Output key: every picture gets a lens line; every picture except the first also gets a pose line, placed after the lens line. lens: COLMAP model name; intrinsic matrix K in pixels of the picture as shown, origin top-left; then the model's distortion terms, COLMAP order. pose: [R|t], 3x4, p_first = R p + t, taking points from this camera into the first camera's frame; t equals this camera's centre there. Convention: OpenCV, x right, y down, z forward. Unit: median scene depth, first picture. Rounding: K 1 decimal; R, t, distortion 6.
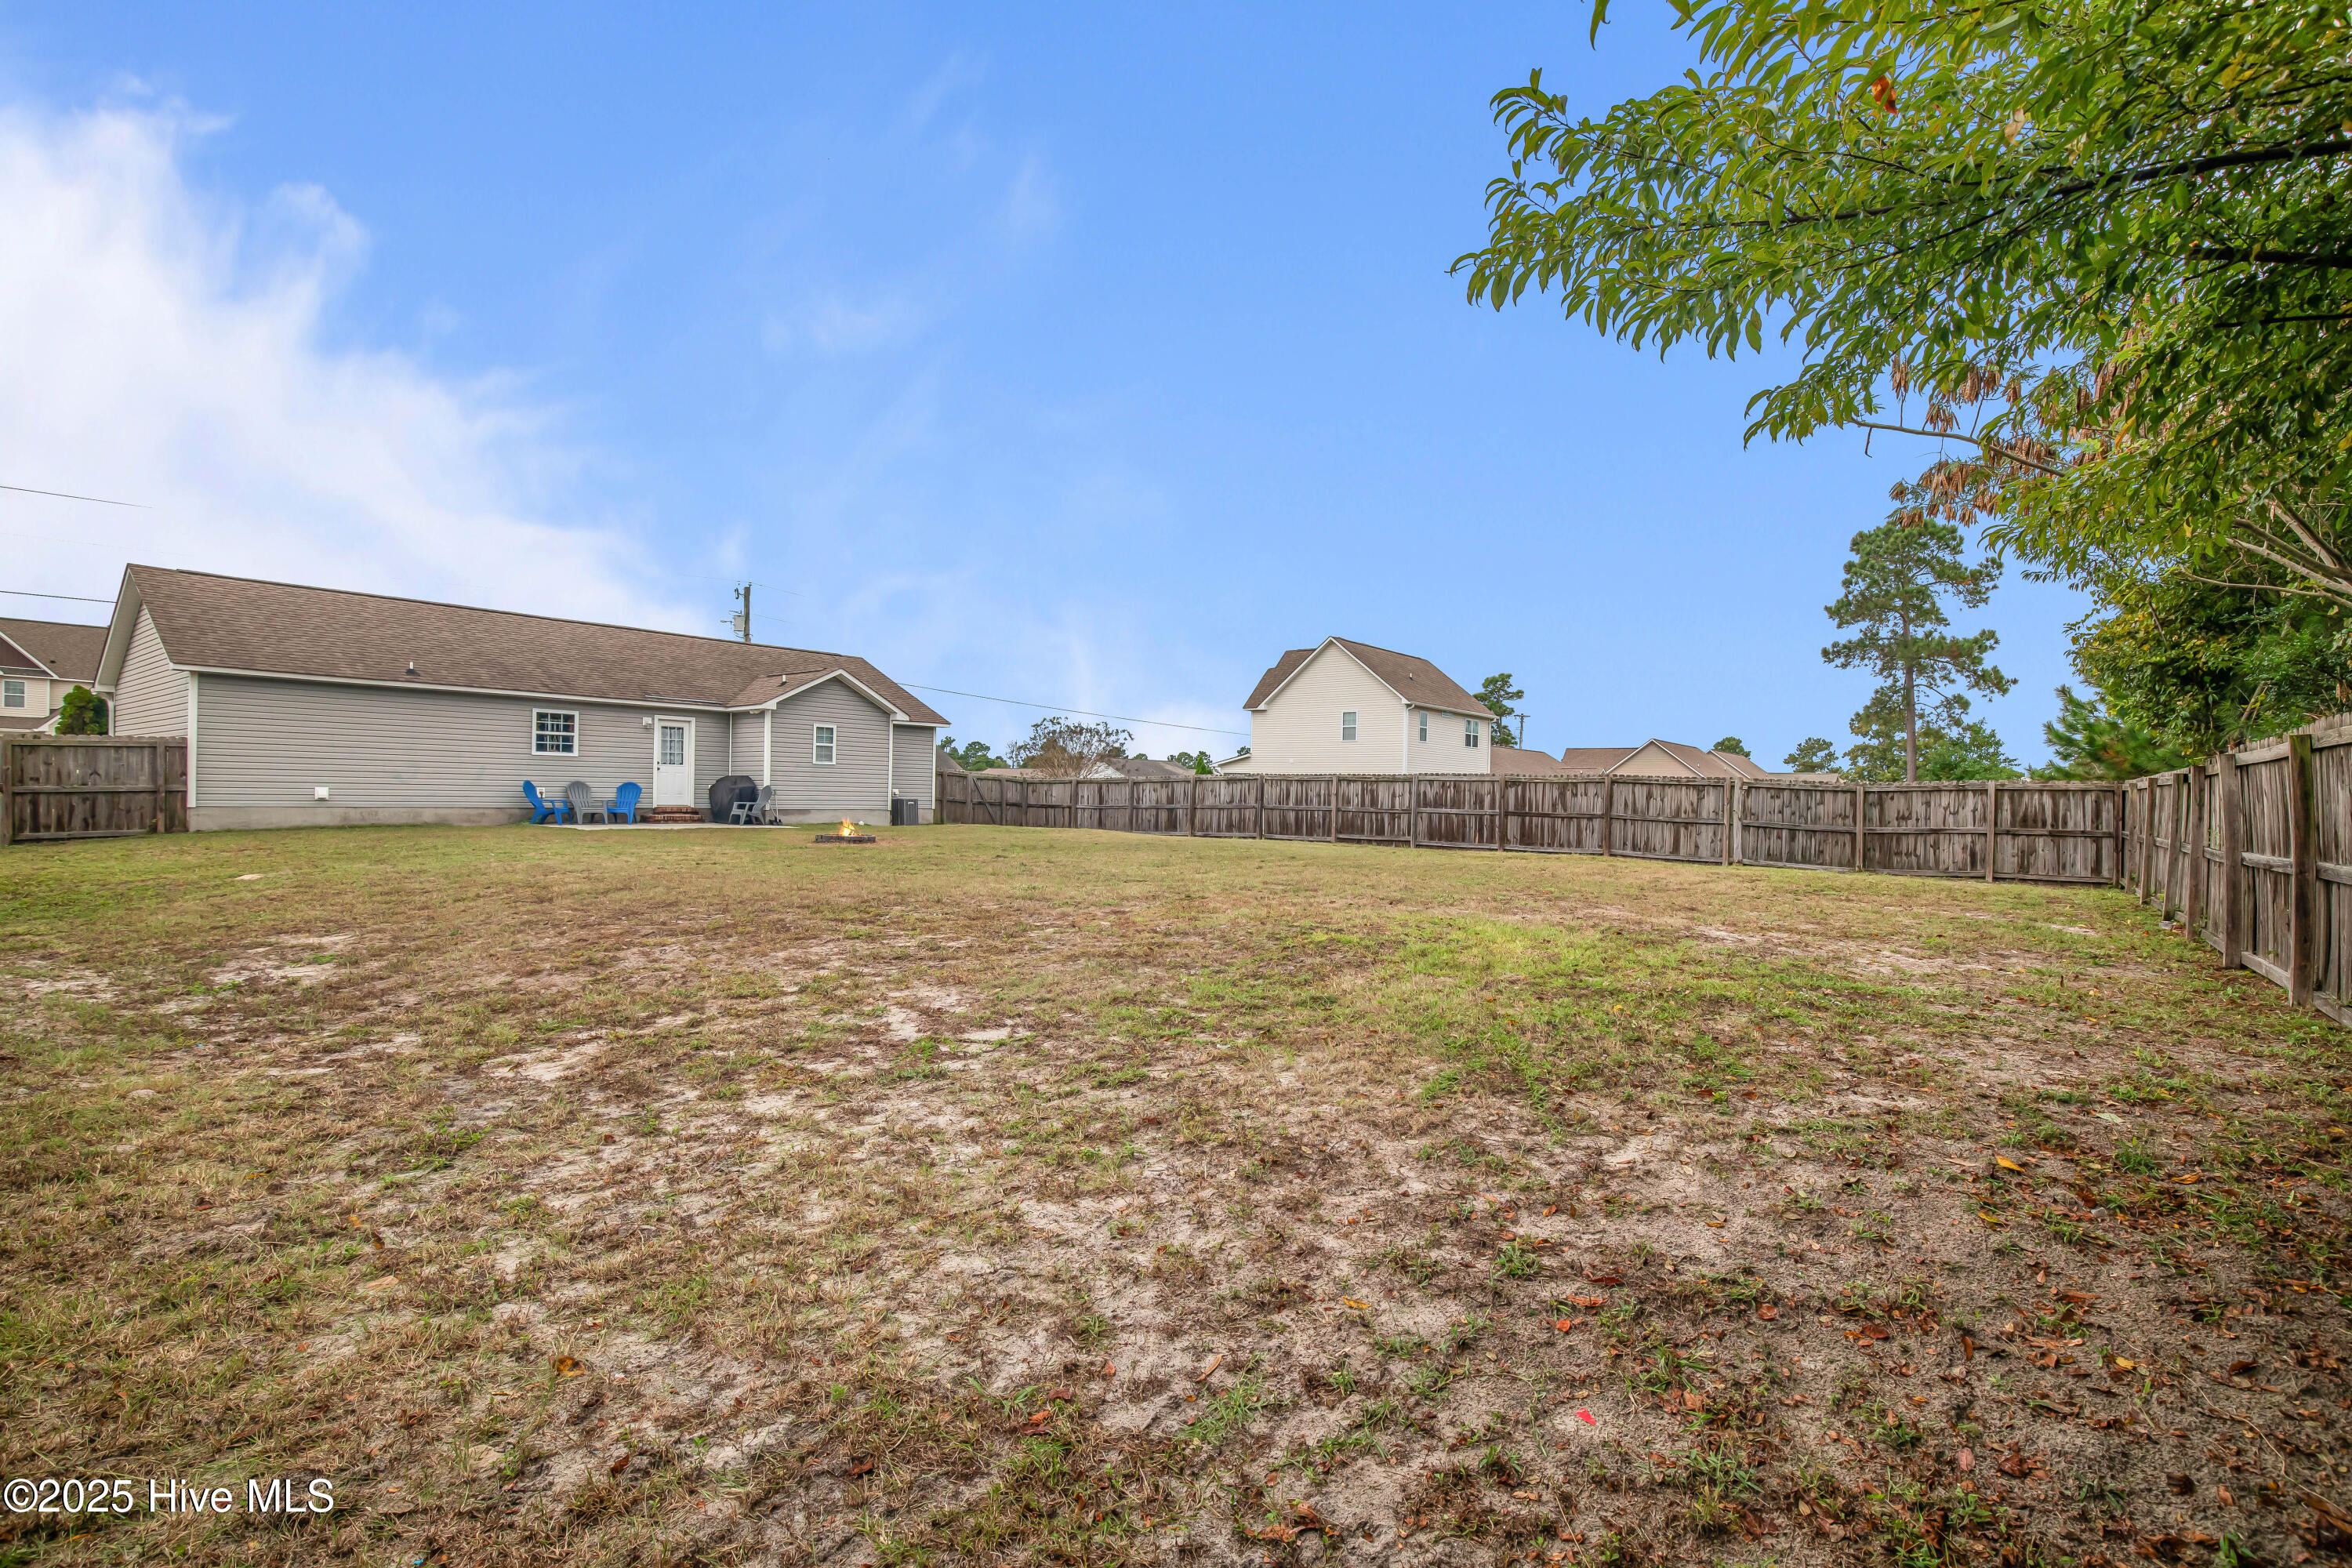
lens RADIAL K [[1110.0, 0, 1186.3], [0, 1110.0, 785.3], [0, 0, 1]] dist [-0.015822, -0.000424]
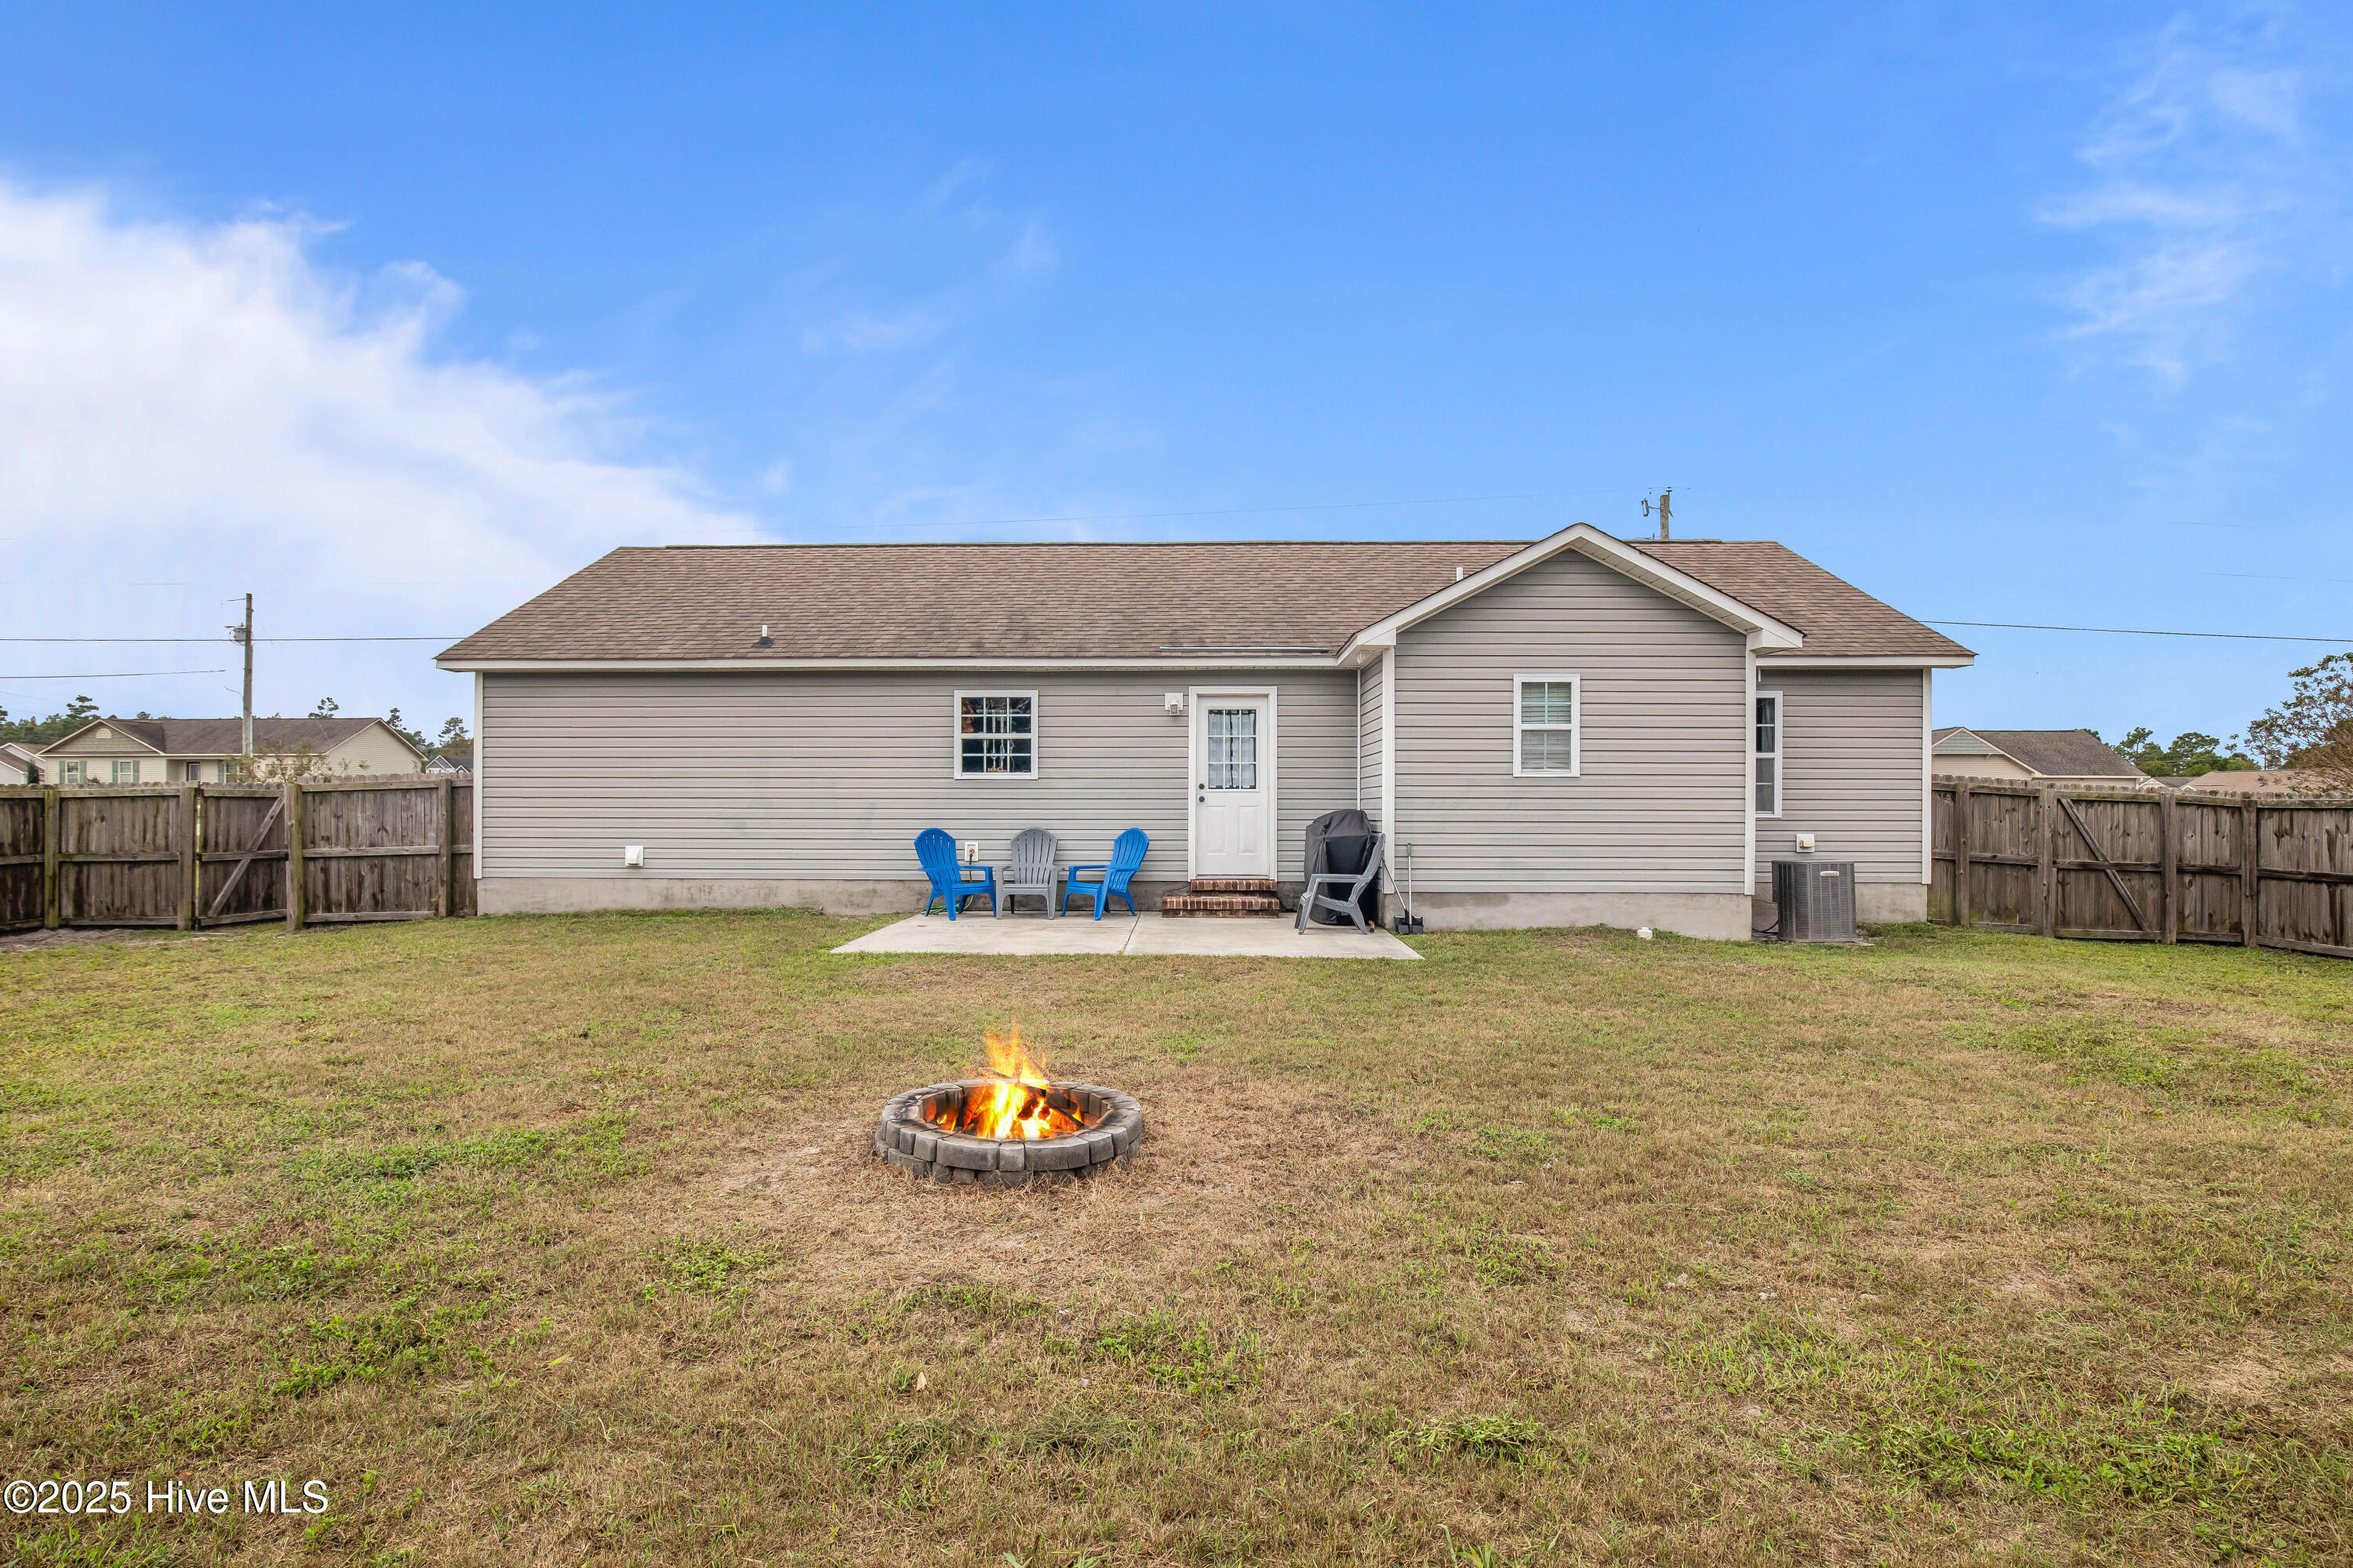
lens RADIAL K [[1186.6, 0, 1151.9], [0, 1186.6, 800.6], [0, 0, 1]] dist [-0.028432, -0.000621]
pose [[0.596219, -0.020615, -0.802557, -0.082629], [0.016496, 0.999774, -0.013426, -0.008095], [0.802652, -0.005234, 0.596424, 0.705622]]
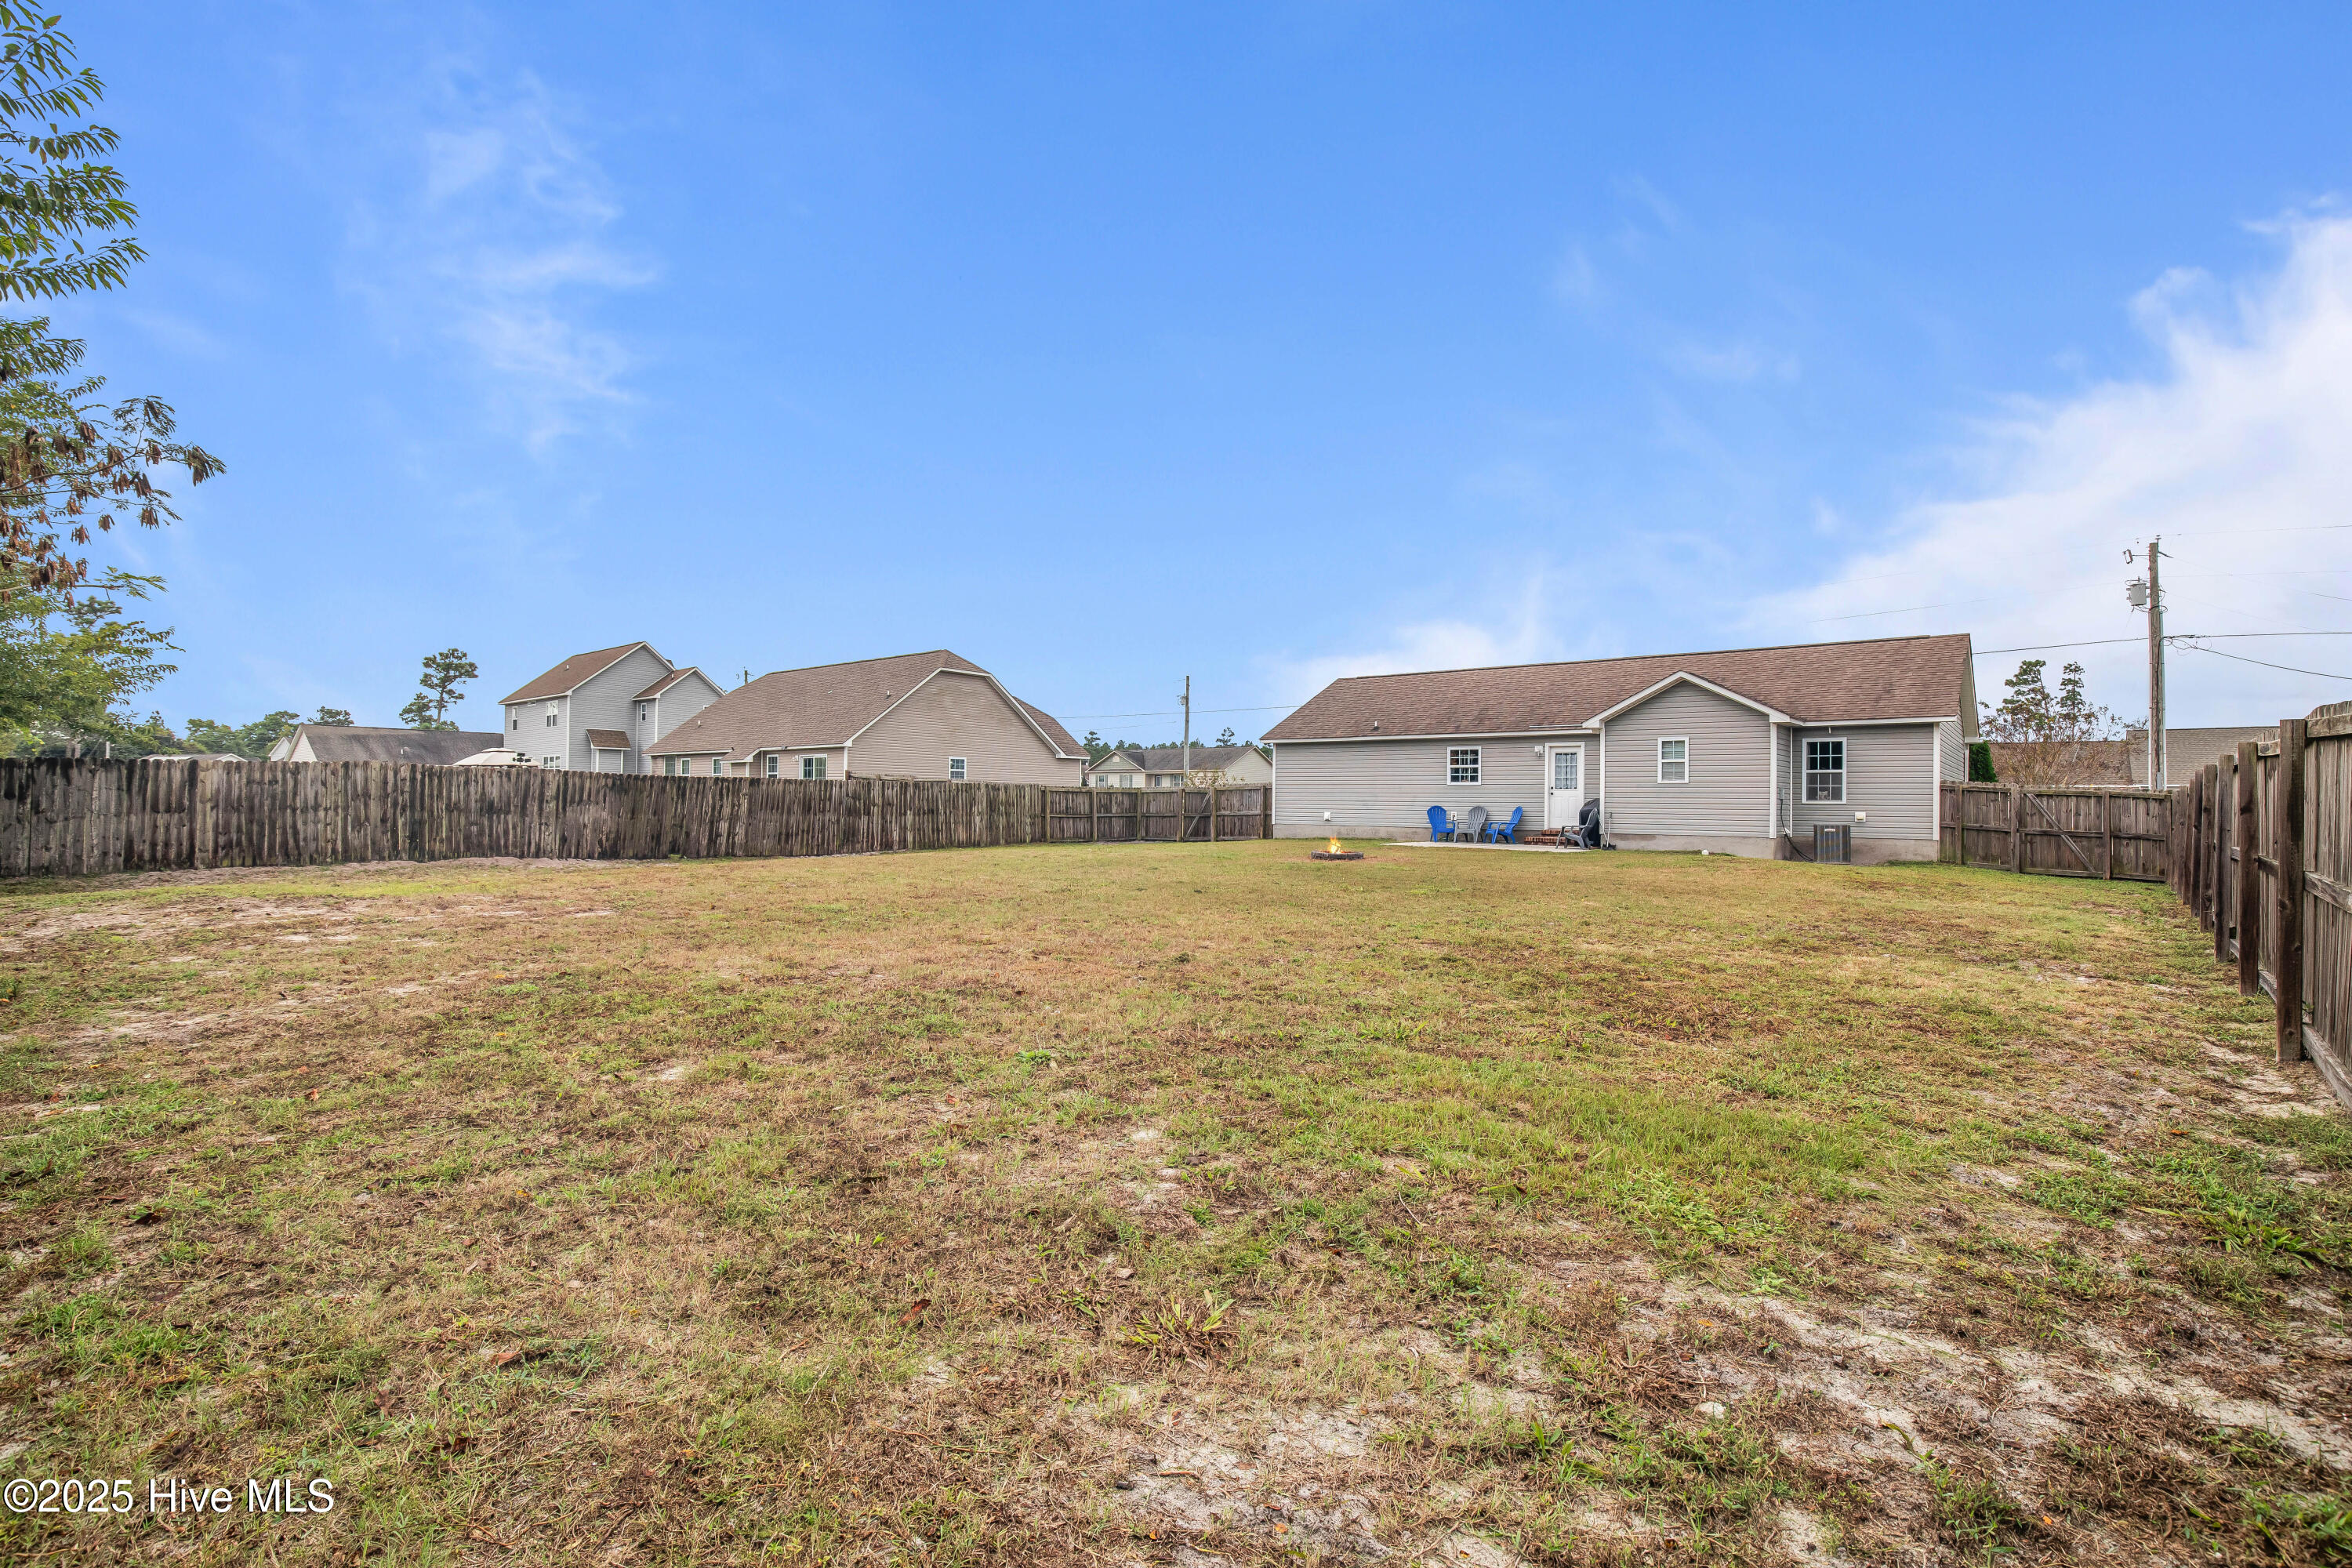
lens RADIAL K [[1110.0, 0, 1183.2], [0, 1110.0, 786.4], [0, 0, 1]] dist [-0.015822, -0.000424]
pose [[-0.015161, -0.033830, -0.999313, 0.608898], [-0.002562, 0.999425, -0.033795, 0.015422], [0.999882, 0.002048, -0.015239, 0.692588]]
